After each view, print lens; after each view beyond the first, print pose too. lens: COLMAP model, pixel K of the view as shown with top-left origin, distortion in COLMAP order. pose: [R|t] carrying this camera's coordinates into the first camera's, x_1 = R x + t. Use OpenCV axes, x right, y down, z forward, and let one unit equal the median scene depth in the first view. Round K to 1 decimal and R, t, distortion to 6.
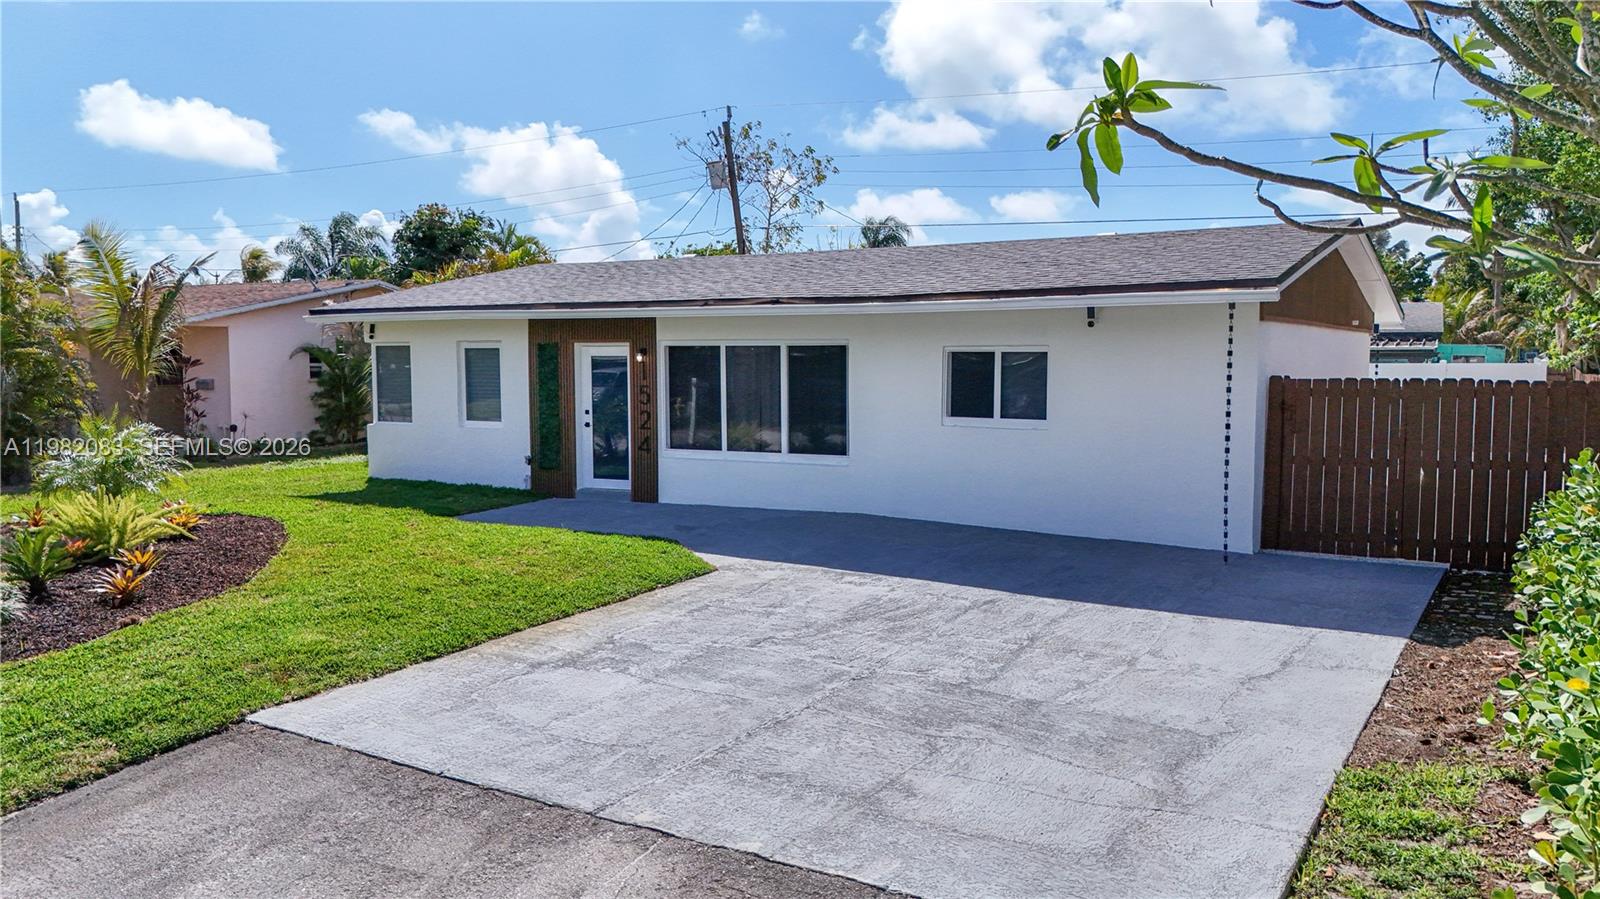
lens RADIAL K [[1168.5, 0, 800.0], [0, 1168.5, 449.5], [0, 0, 1]] dist [0.068879, -0.079157]
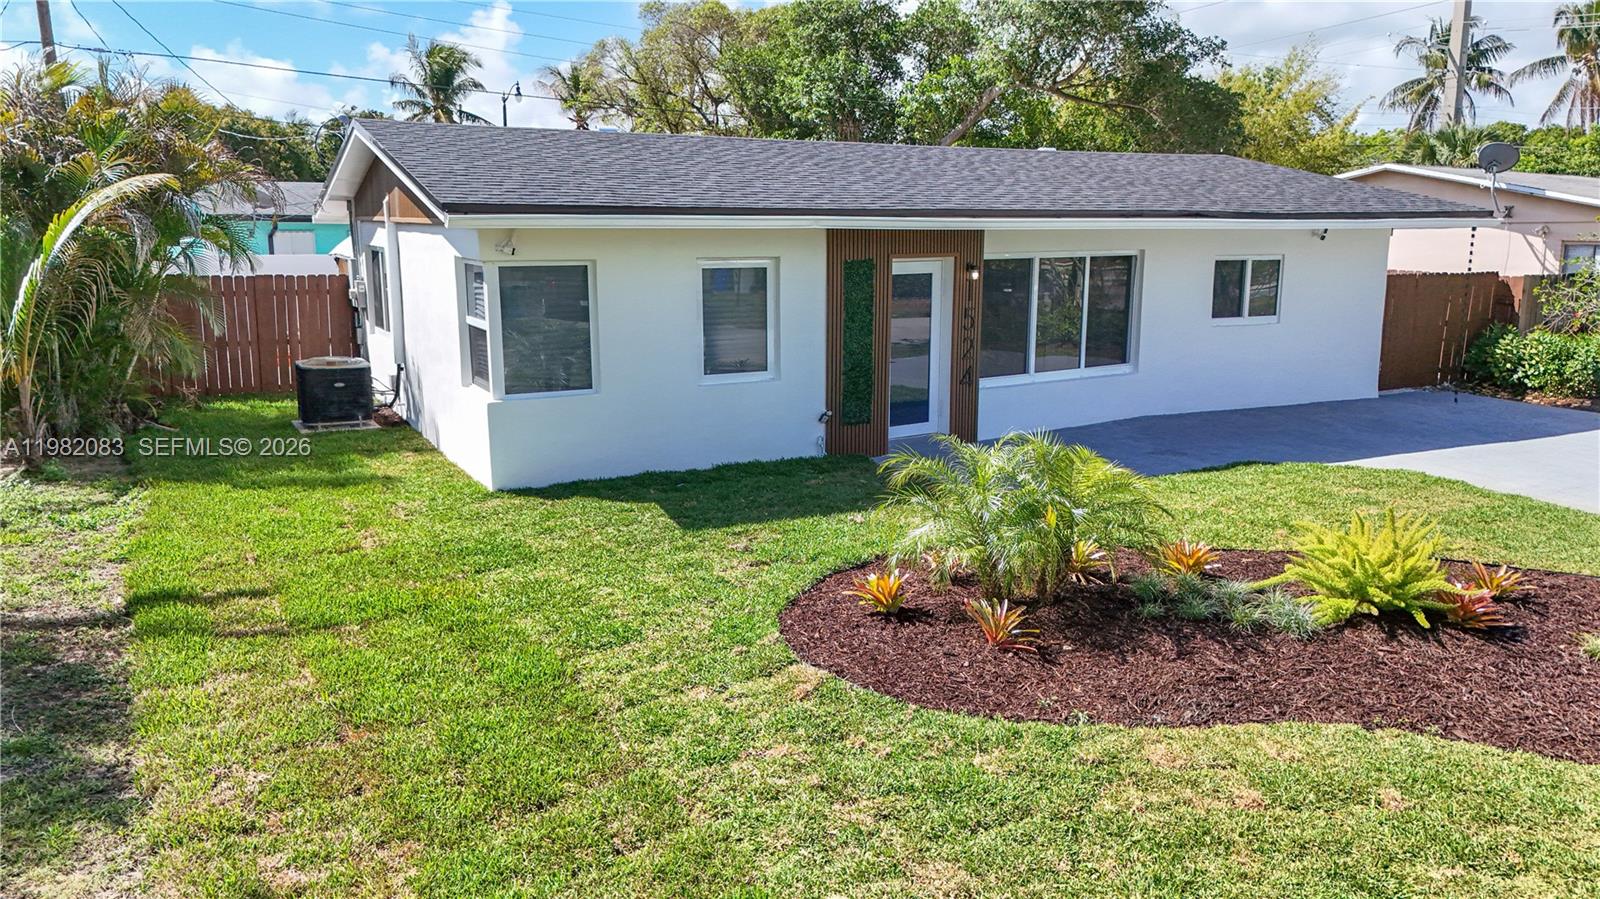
lens RADIAL K [[1168.5, 0, 800.0], [0, 1168.5, 449.5], [0, 0, 1]] dist [0.068879, -0.079157]
pose [[0.488691, -0.161308, 0.857415, -0.996701], [0.075766, 0.986893, 0.142483, -0.088997], [-0.869161, -0.004668, 0.494507, 0.724142]]
